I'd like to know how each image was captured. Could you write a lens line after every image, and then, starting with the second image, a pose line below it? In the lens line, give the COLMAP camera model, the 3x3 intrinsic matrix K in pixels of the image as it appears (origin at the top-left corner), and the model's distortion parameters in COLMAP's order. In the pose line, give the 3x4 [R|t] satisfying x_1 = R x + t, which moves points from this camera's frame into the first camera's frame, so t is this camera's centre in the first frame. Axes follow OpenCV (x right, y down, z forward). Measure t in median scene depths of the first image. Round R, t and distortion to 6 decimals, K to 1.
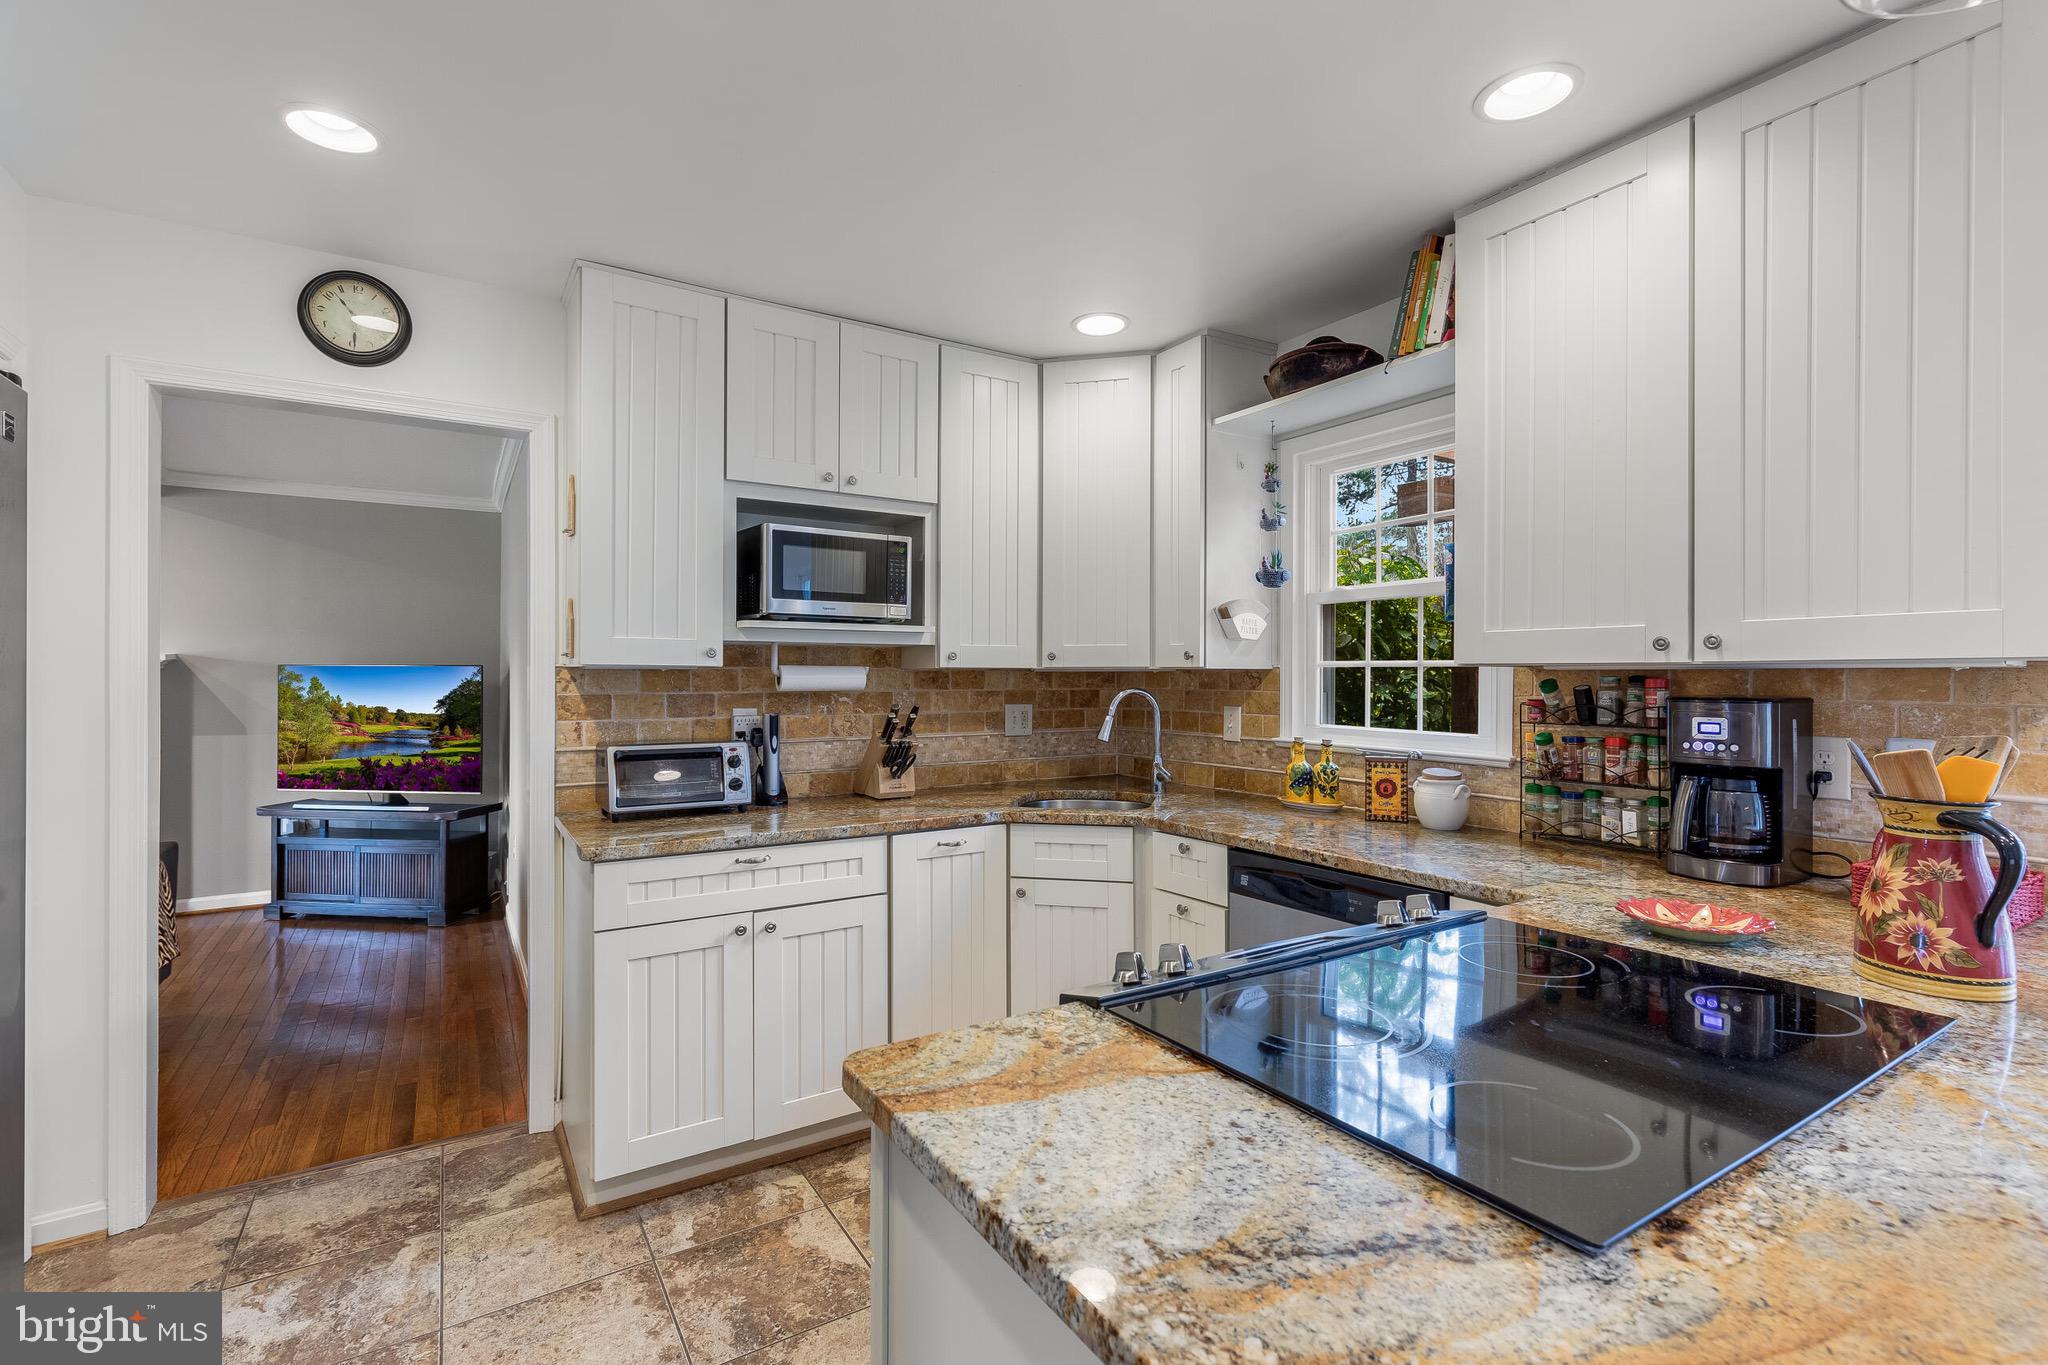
lens RADIAL K [[924.9, 0, 1025.0], [0, 924.9, 680.6], [0, 0, 1]] dist [0.004041, -0.001048]
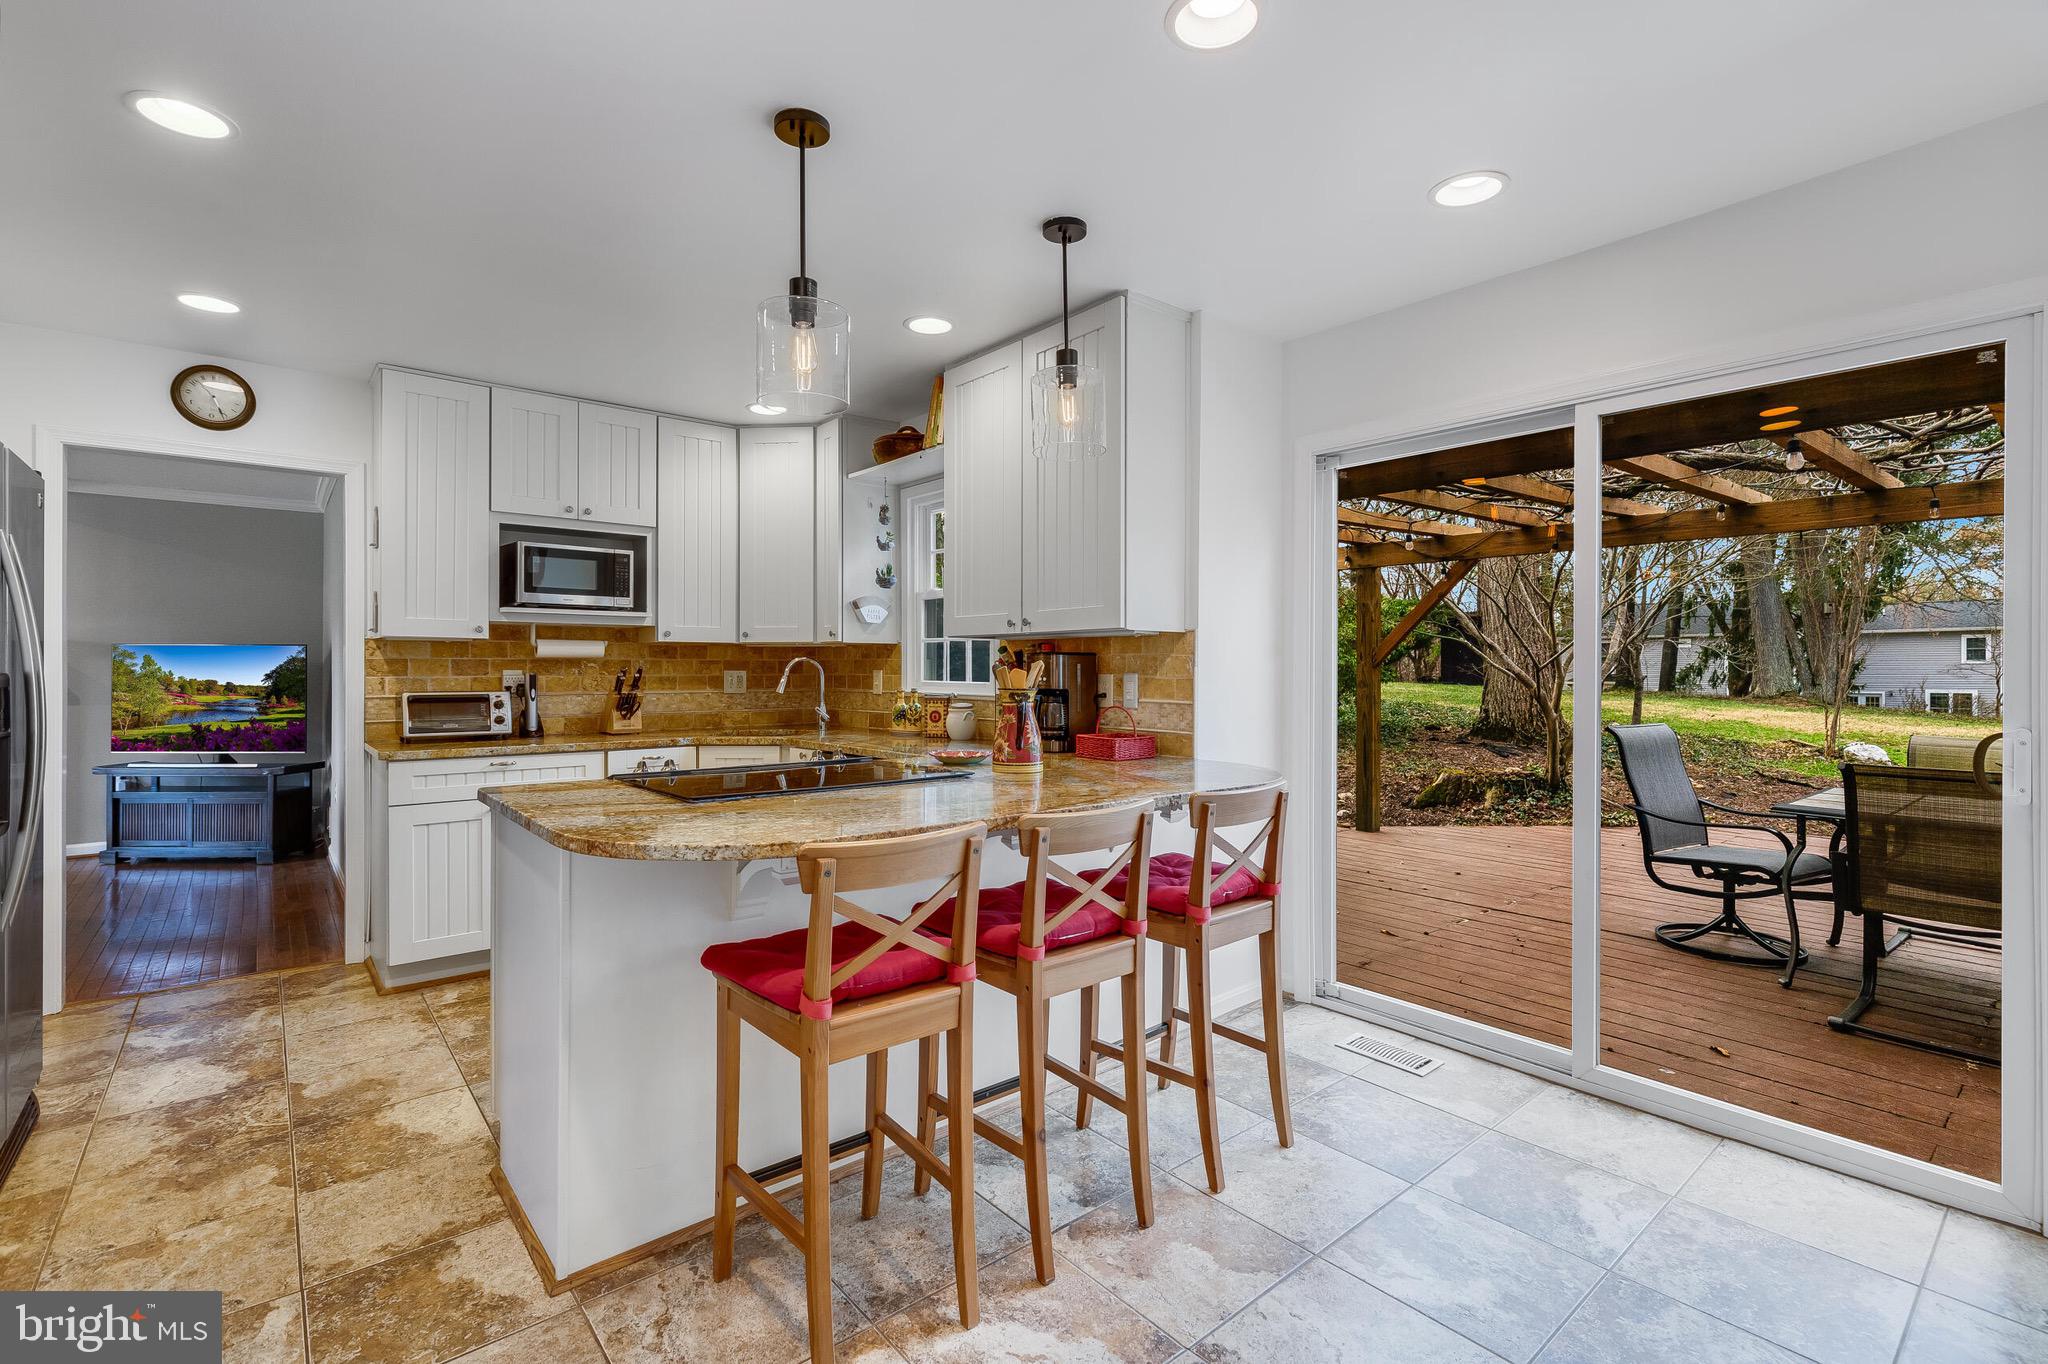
lens RADIAL K [[924.9, 0, 1024.2], [0, 924.9, 672.9], [0, 0, 1]] dist [0.004041, -0.001048]
pose [[0.991315, -0.001364, 0.131504, 0.288359], [0.001329, 0.999999, 0.000357, 0.035568], [-0.131504, -0.000179, 0.991316, -0.507220]]
